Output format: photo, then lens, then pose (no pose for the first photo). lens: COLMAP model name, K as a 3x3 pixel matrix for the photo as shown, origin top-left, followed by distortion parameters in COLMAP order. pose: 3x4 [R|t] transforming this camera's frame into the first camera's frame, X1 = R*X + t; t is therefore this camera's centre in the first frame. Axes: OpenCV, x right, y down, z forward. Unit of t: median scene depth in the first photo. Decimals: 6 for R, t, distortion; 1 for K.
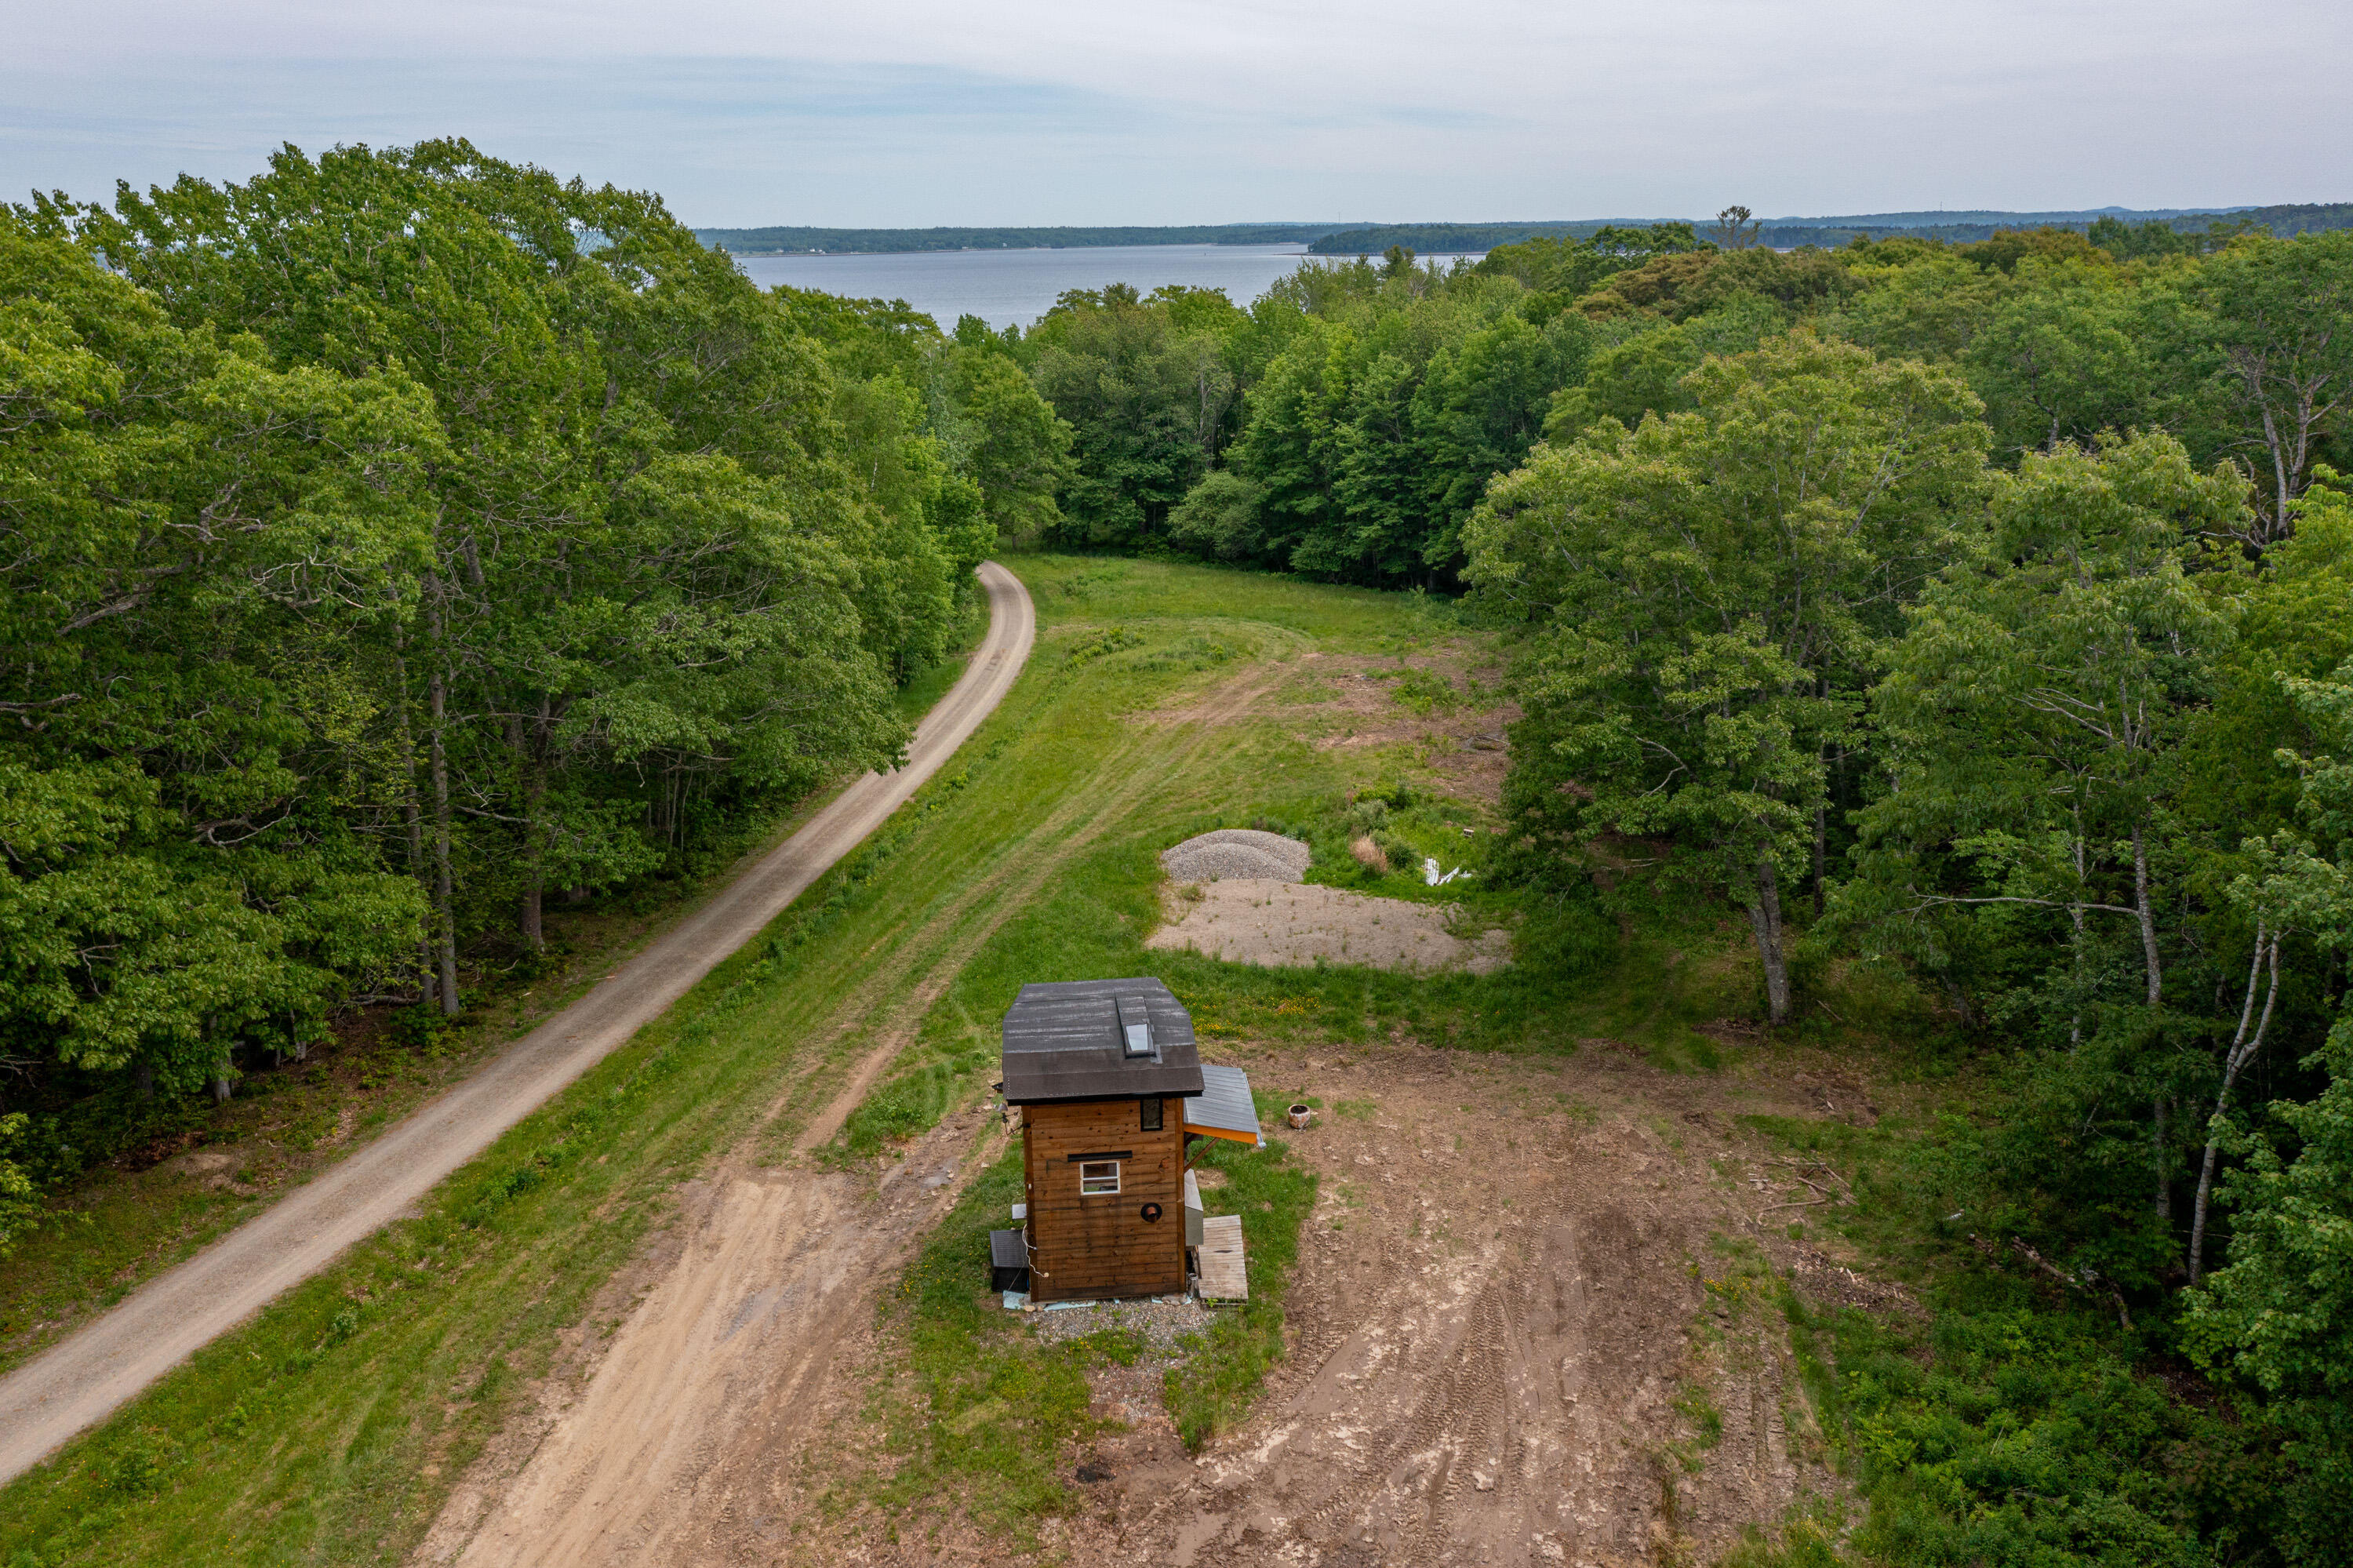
lens RADIAL K [[1869.0, 0, 1180.5], [0, 1869.0, 790.0], [0, 0, 1]] dist [-0.027868, 0.008323]
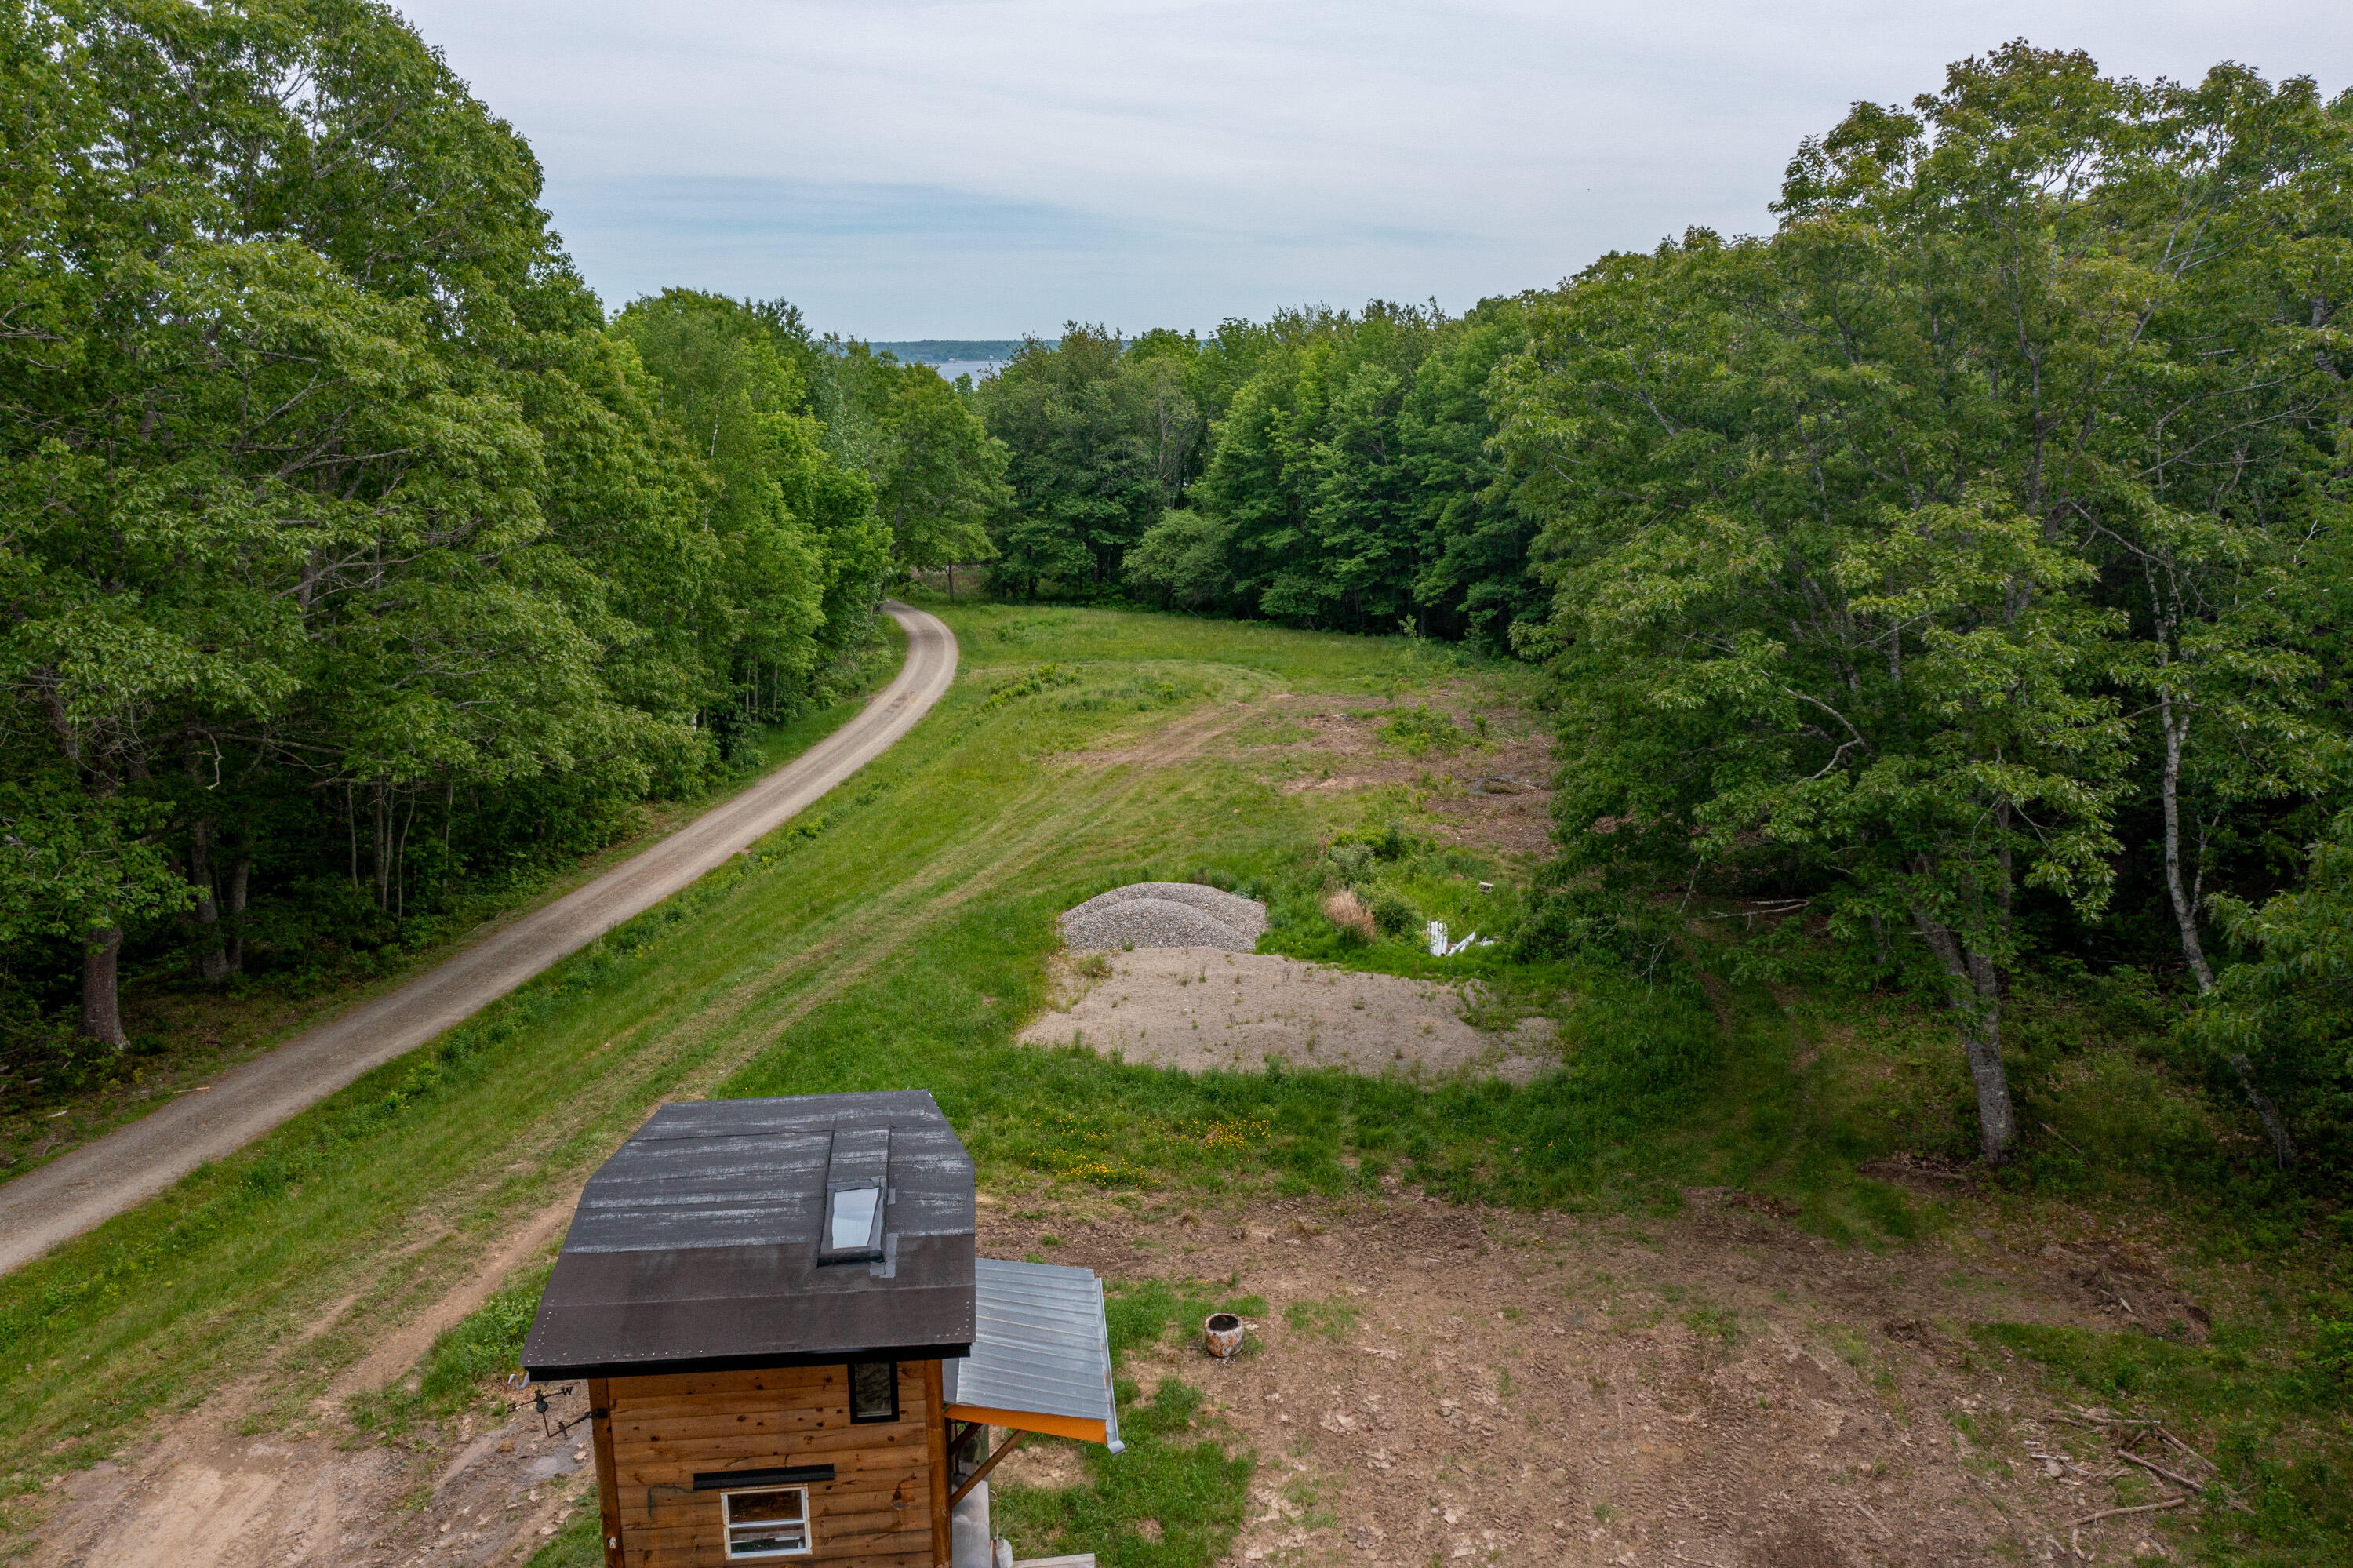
lens RADIAL K [[1869.0, 0, 1169.8], [0, 1869.0, 777.0], [0, 0, 1]] dist [-0.027868, 0.008323]
pose [[0.999998, -0.000985, 0.001624, 0.038899], [0.001088, 0.997901, -0.064748, 0.034877], [-0.001557, 0.064749, 0.997900, 0.353381]]
